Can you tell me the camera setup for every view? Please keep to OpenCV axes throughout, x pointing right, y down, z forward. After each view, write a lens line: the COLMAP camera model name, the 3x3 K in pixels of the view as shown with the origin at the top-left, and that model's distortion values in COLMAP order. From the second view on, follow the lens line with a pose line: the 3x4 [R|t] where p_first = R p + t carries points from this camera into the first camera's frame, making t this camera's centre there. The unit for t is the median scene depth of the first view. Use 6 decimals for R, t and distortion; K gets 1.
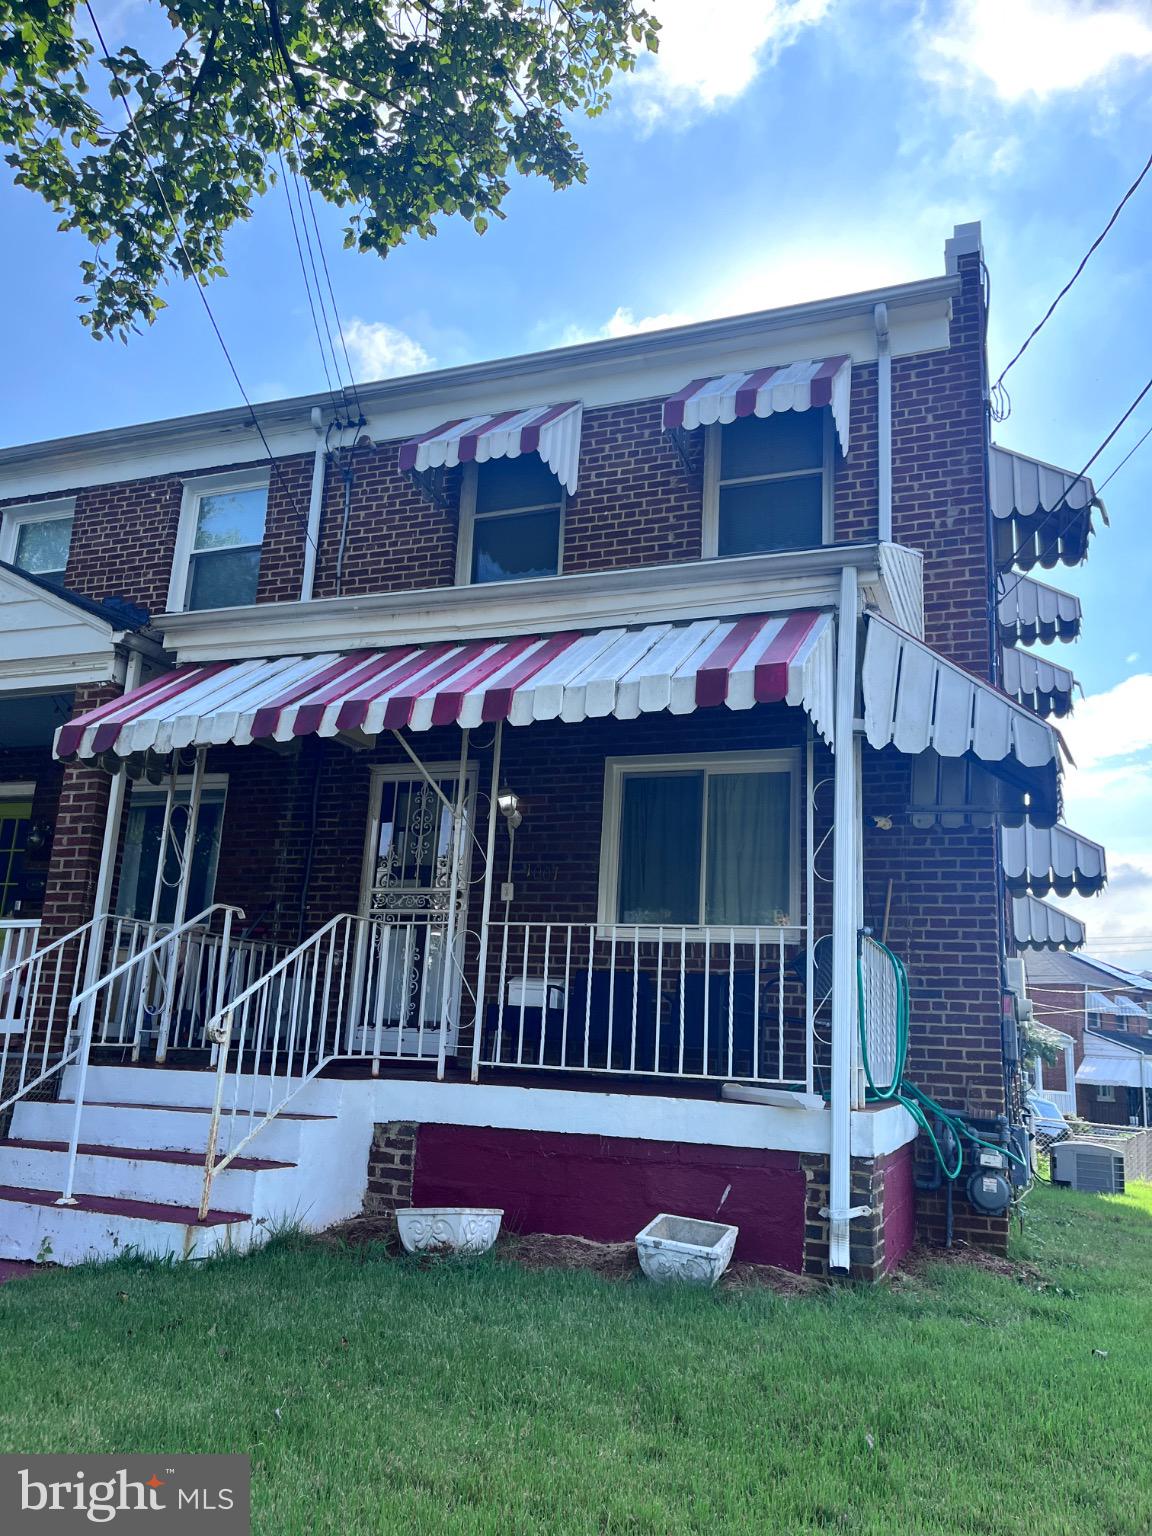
lens RADIAL K [[1189.5, 0, 576.0], [0, 1189.5, 768.0], [0, 0, 1]] dist [0.077289, -0.152970]
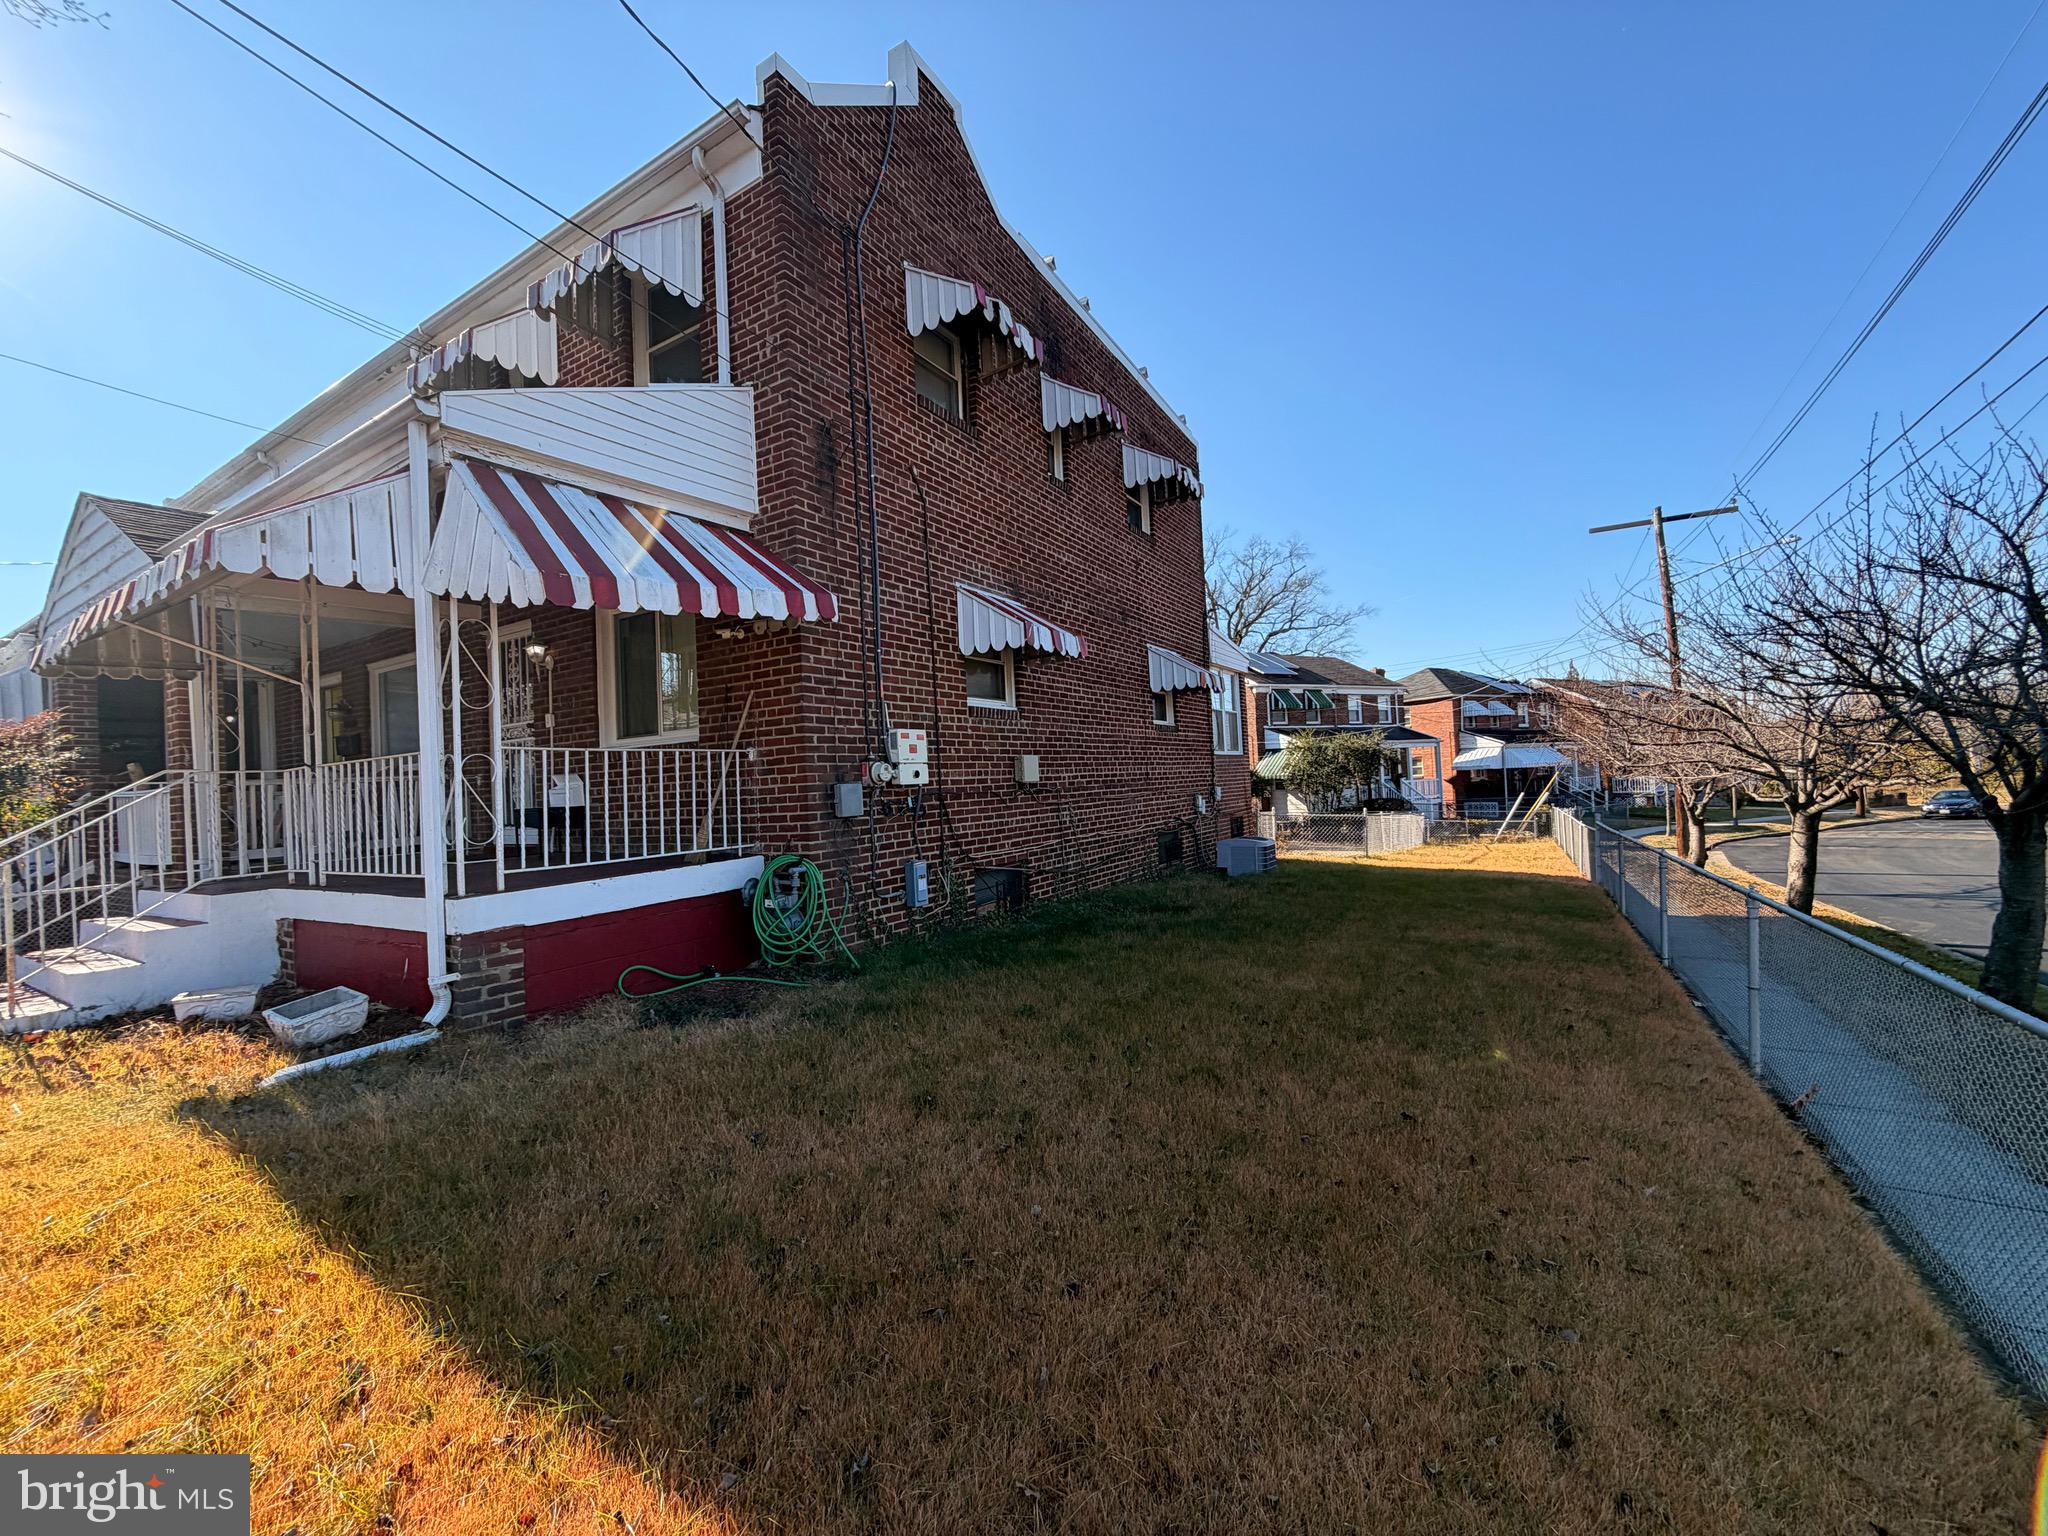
lens RADIAL K [[837.6, 0, 1019.9], [0, 837.6, 771.9], [0, 0, 1]] dist [-0.000836, 0.000015]
pose [[0.978708, -0.103227, -0.177409, 0.674374], [0.139393, 0.968716, 0.205328, 0.047964], [0.150663, -0.225686, 0.962479, 0.211447]]
